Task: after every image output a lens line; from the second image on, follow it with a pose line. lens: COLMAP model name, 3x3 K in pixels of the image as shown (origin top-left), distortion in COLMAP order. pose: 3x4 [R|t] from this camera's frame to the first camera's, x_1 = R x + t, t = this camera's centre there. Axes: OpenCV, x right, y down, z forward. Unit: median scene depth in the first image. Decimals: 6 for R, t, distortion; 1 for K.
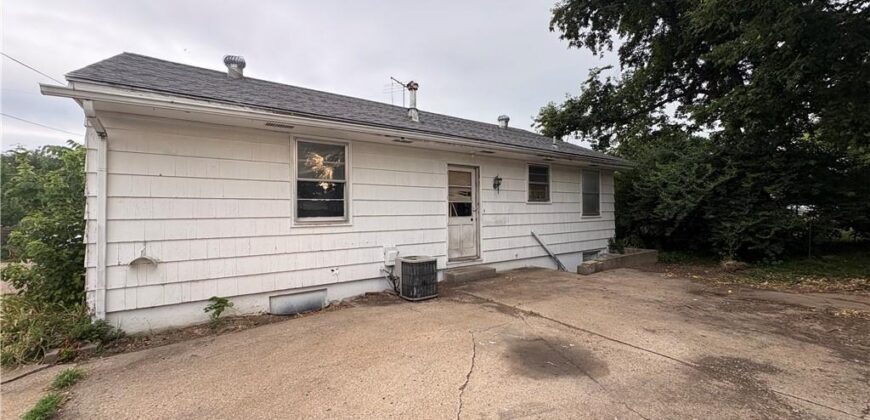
lens RADIAL K [[351.9, 0, 435.0], [0, 351.9, 210.0], [0, 0, 1]] dist [0.017810, -0.000007]
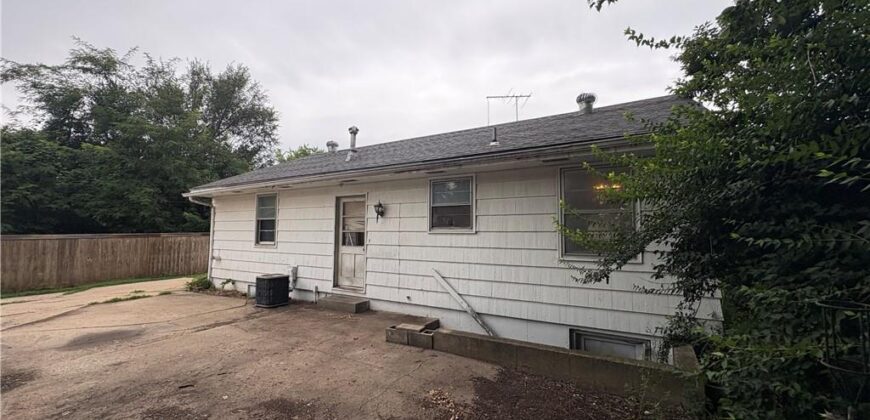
lens RADIAL K [[344.0, 0, 435.0], [0, 344.0, 210.0], [0, 0, 1]] dist [-0.002253, -0.000305]
pose [[0.390006, -0.053333, -0.919266, 1.077674], [-0.006415, 0.998140, -0.060631, -0.025868], [0.920790, 0.029543, 0.388939, 0.821531]]
